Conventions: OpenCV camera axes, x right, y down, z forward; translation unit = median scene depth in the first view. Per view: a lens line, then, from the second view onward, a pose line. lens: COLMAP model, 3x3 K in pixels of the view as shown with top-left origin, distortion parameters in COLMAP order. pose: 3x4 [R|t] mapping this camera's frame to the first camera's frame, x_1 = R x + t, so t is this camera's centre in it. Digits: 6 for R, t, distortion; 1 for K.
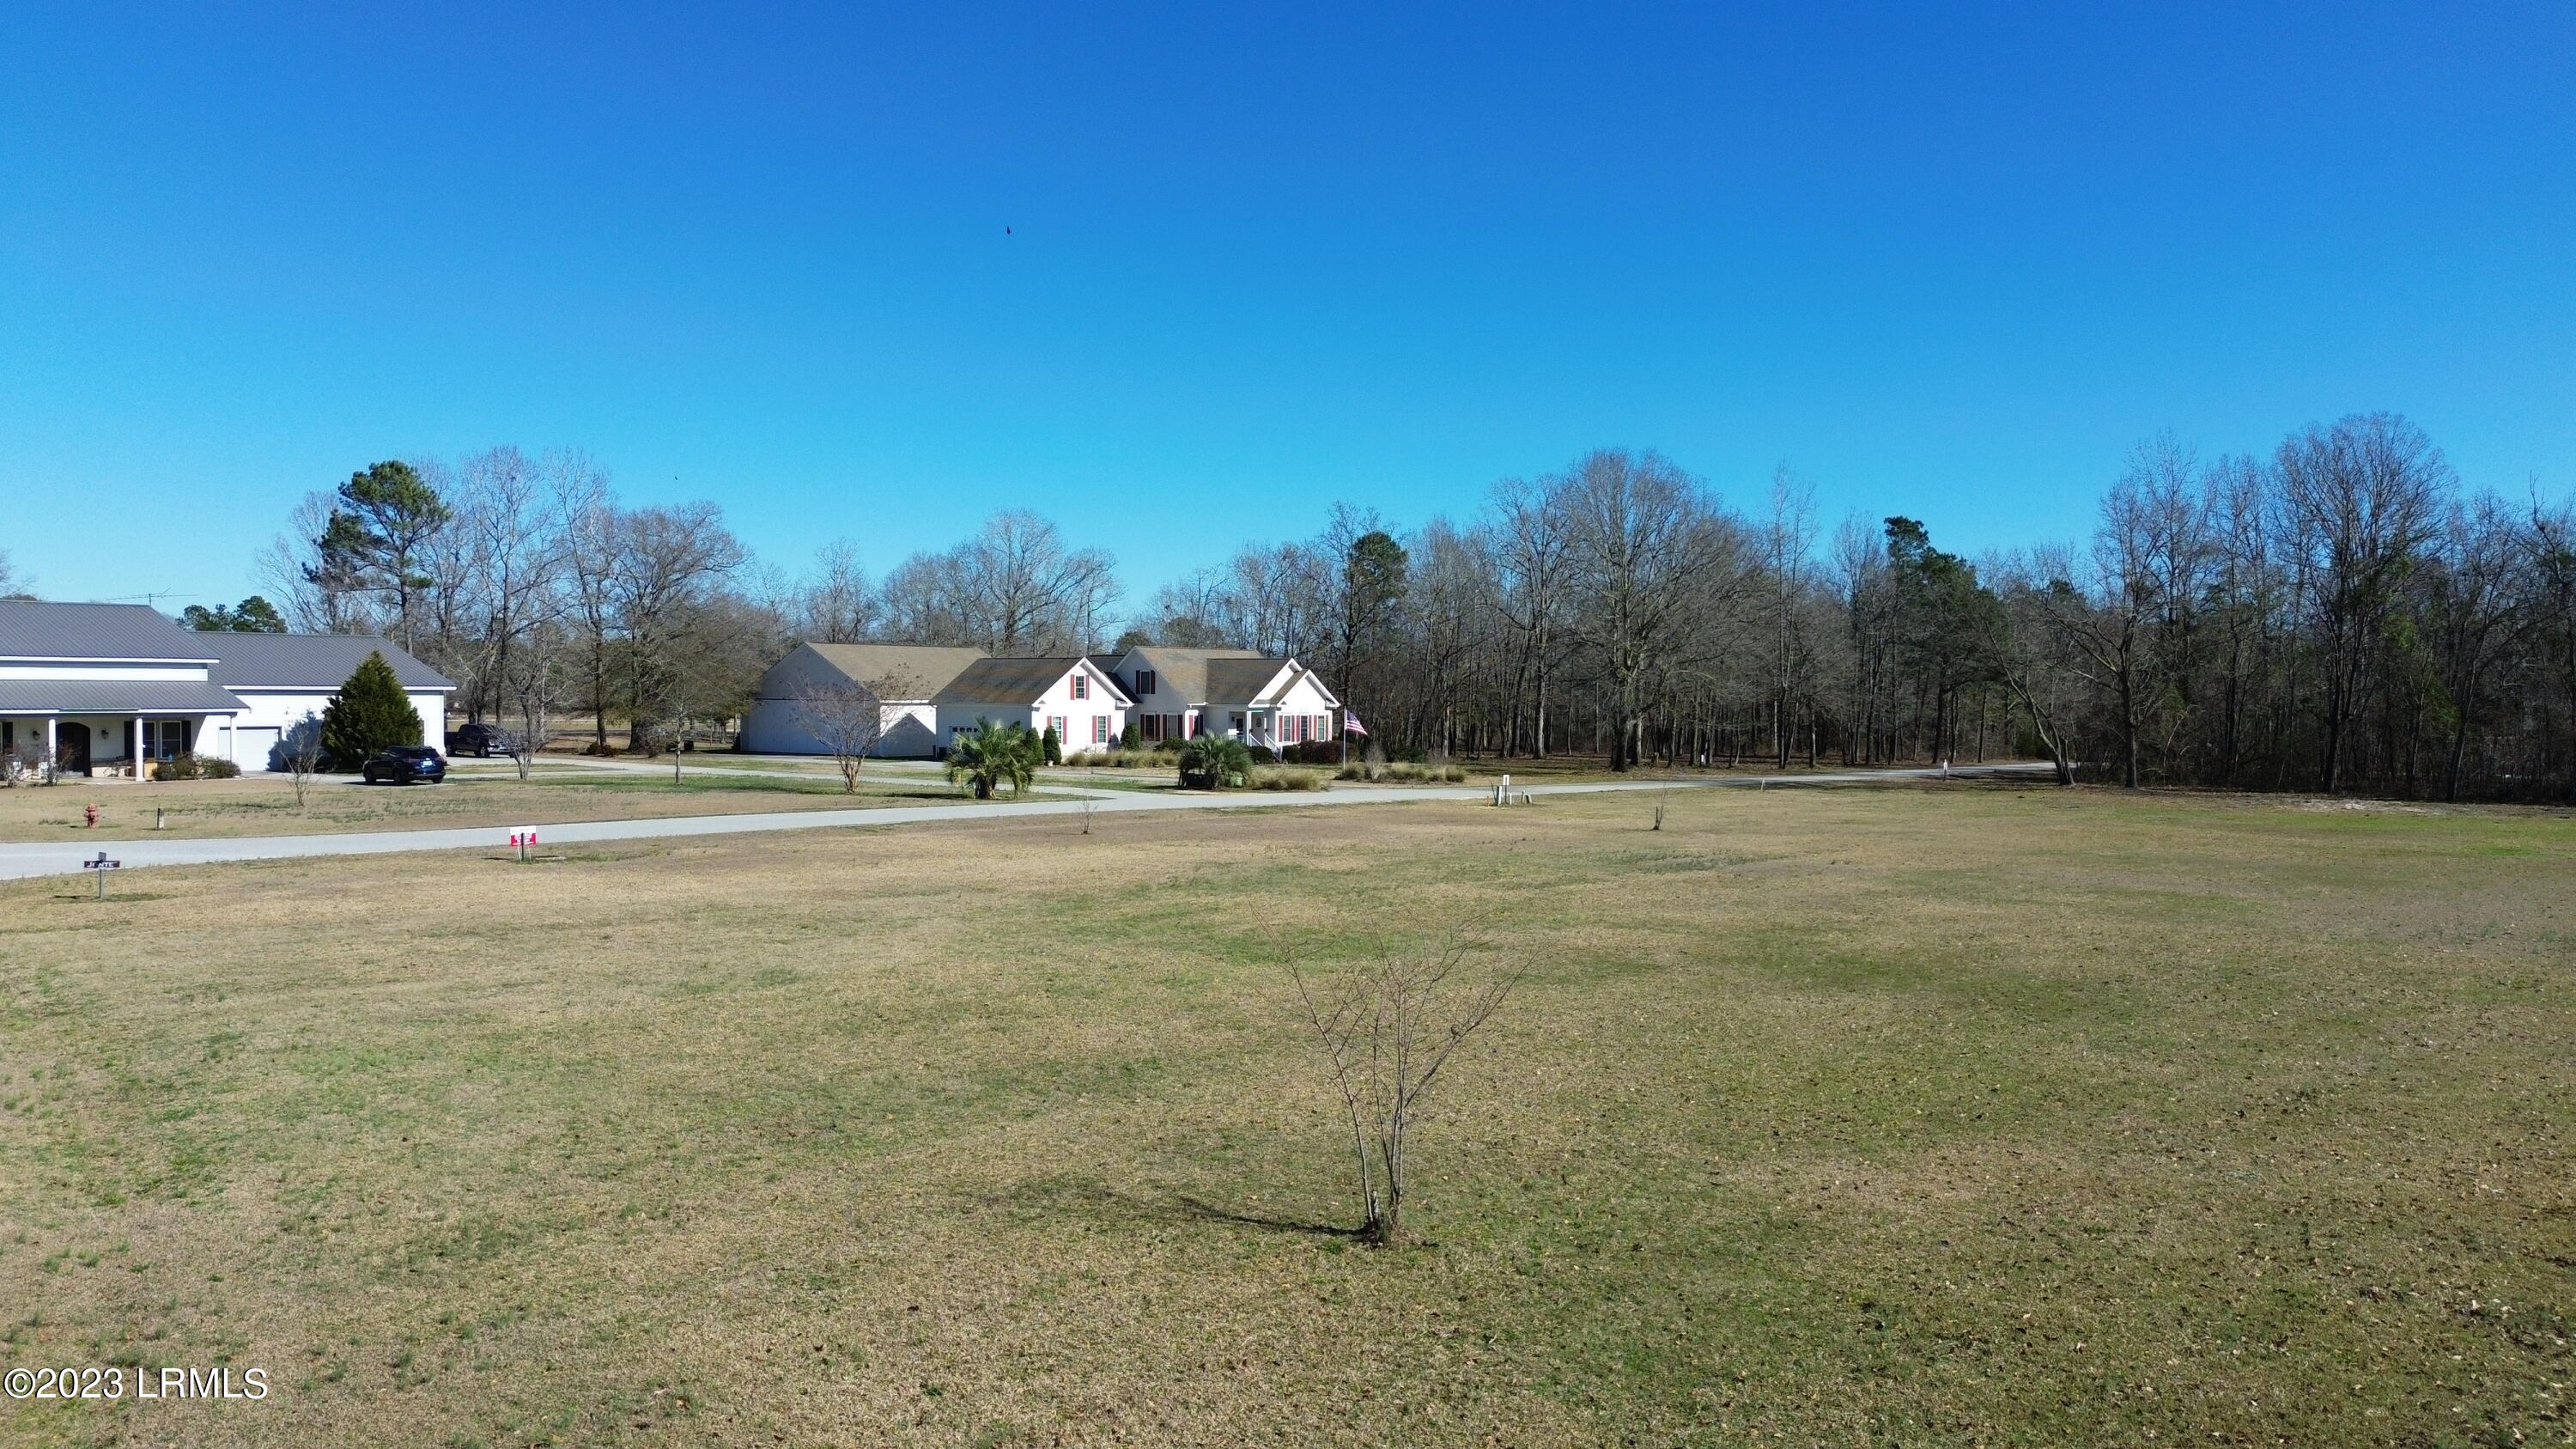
lens RADIAL K [[1730.3, 0, 1288.0], [0, 1730.3, 724.5], [0, 0, 1]] dist [0.068646, -0.141972]
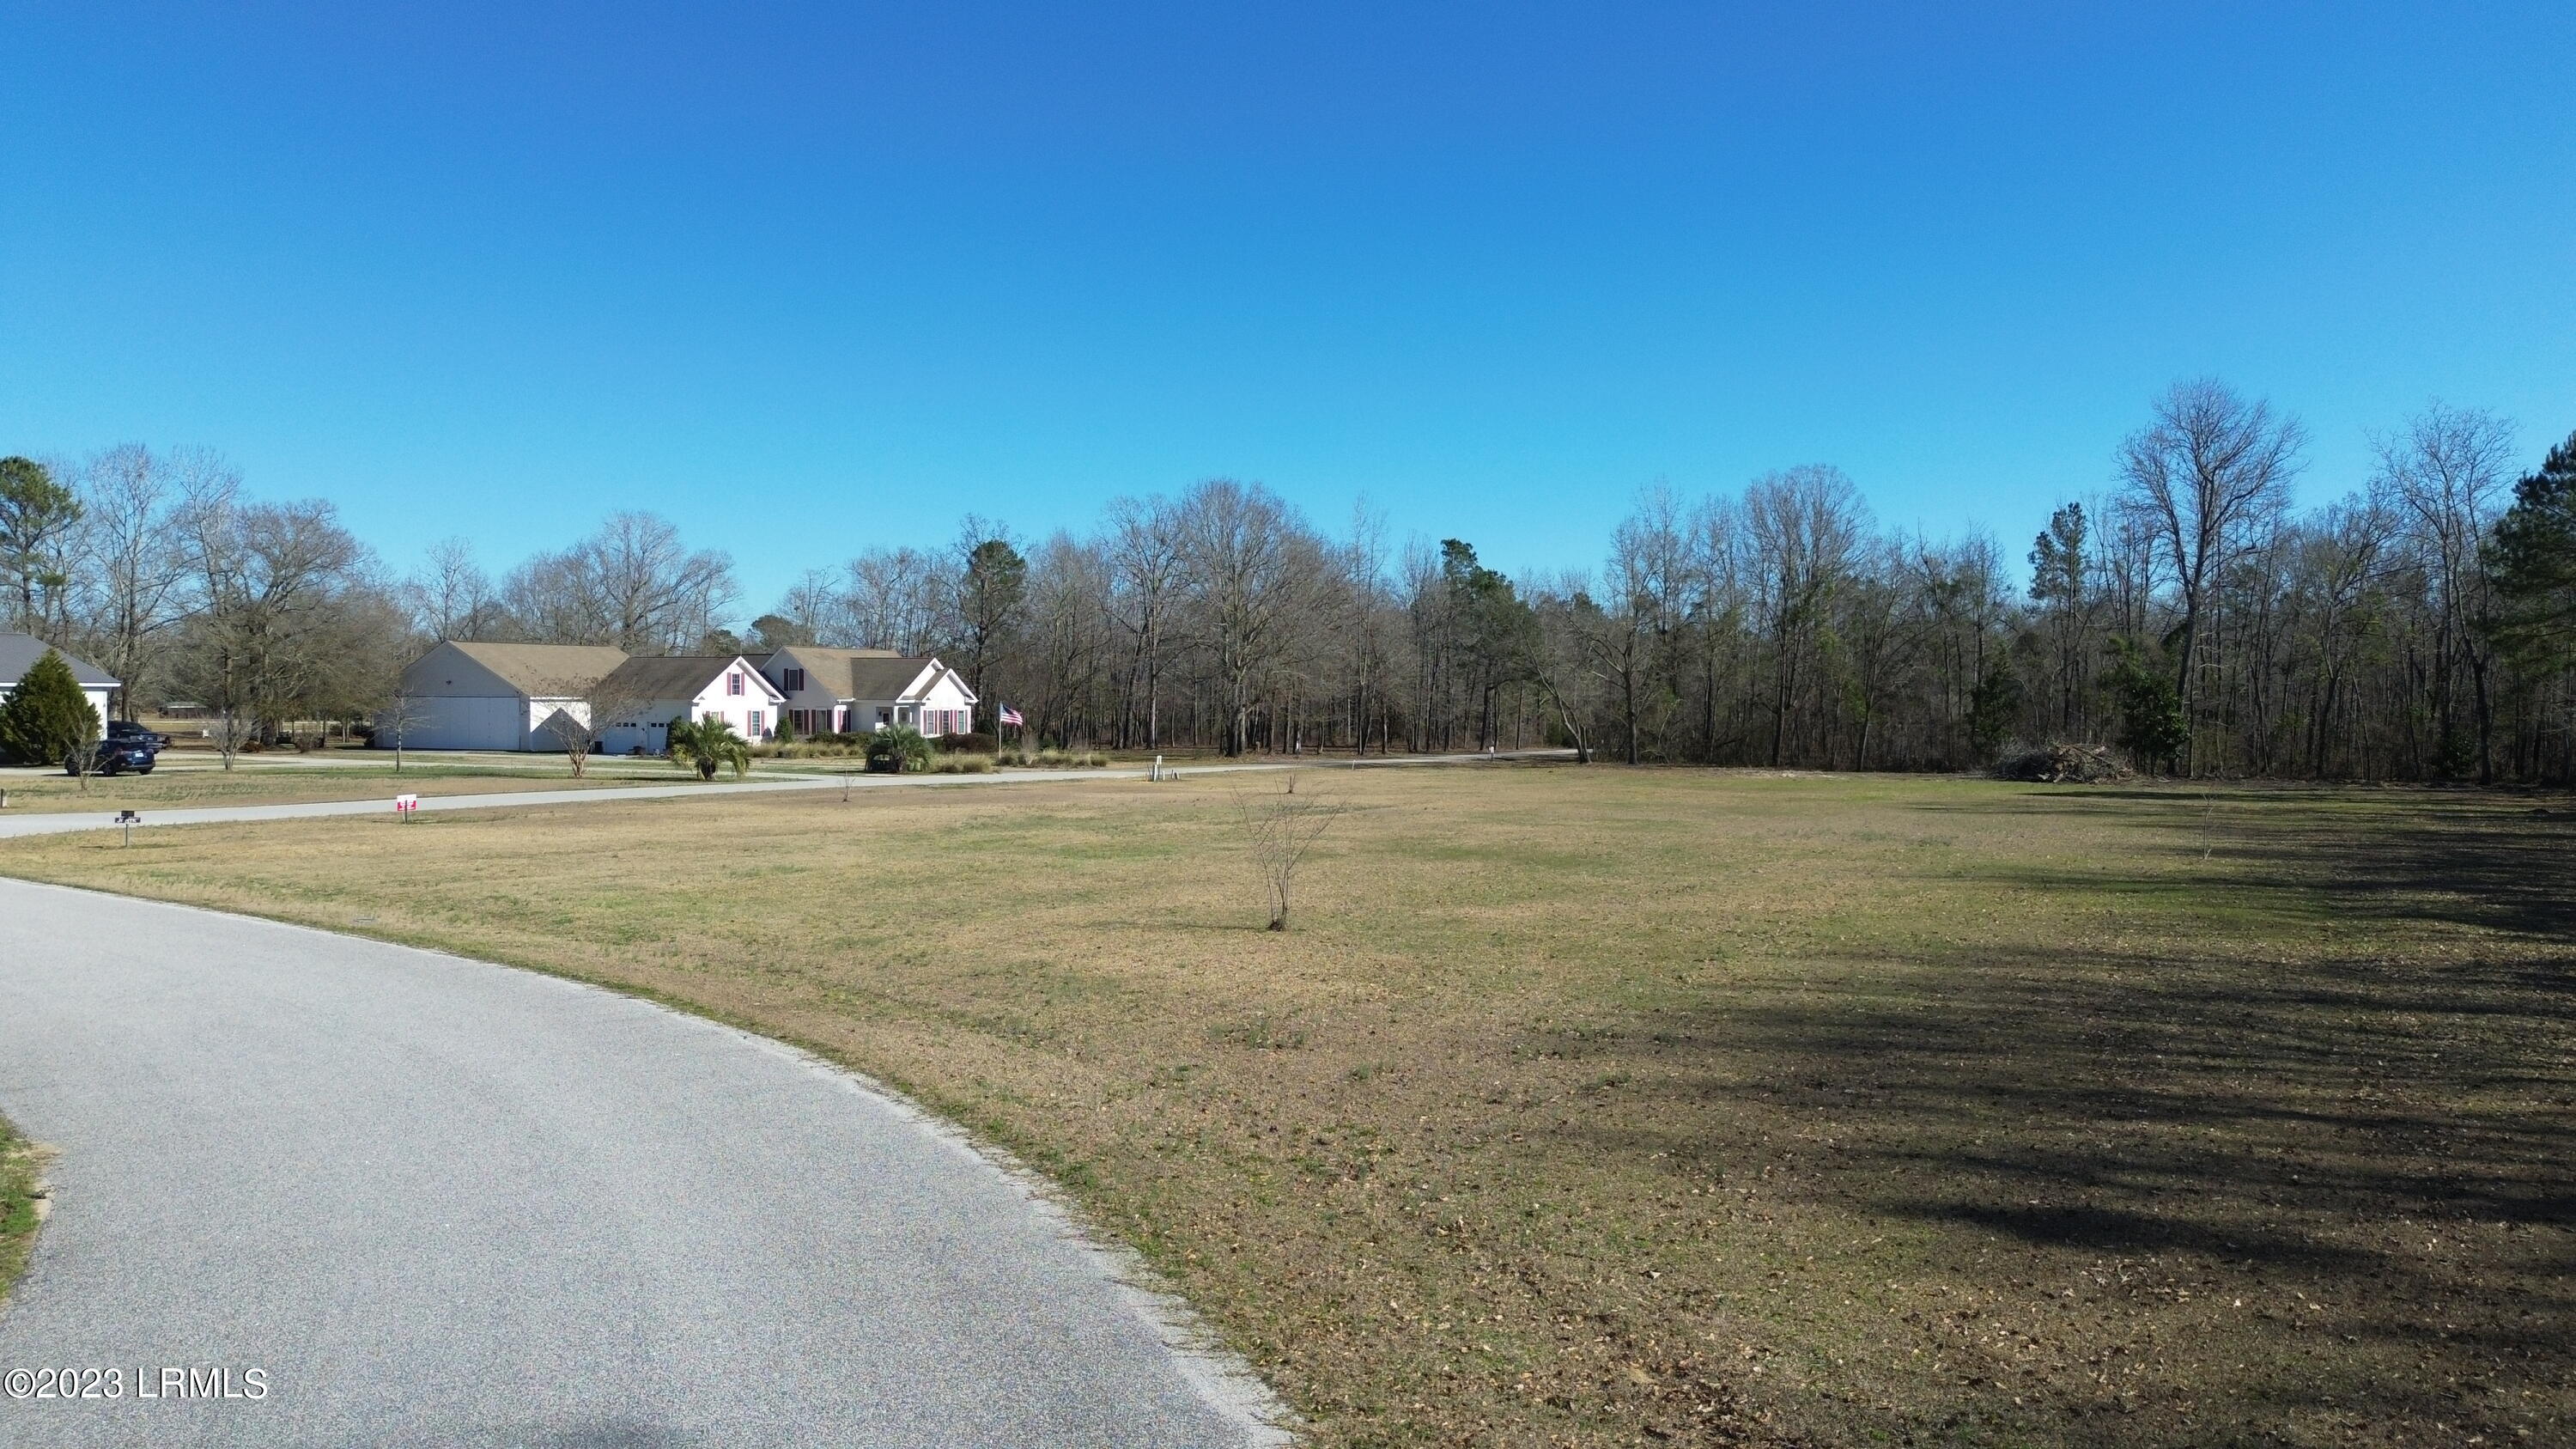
lens RADIAL K [[1730.3, 0, 1288.0], [0, 1730.3, 724.5], [0, 0, 1]] dist [0.068646, -0.141972]
pose [[0.969417, -0.005187, 0.245363, -0.051394], [0.005160, 0.999986, 0.000755, 0.004187], [-0.245364, 0.000534, 0.969431, -0.121373]]
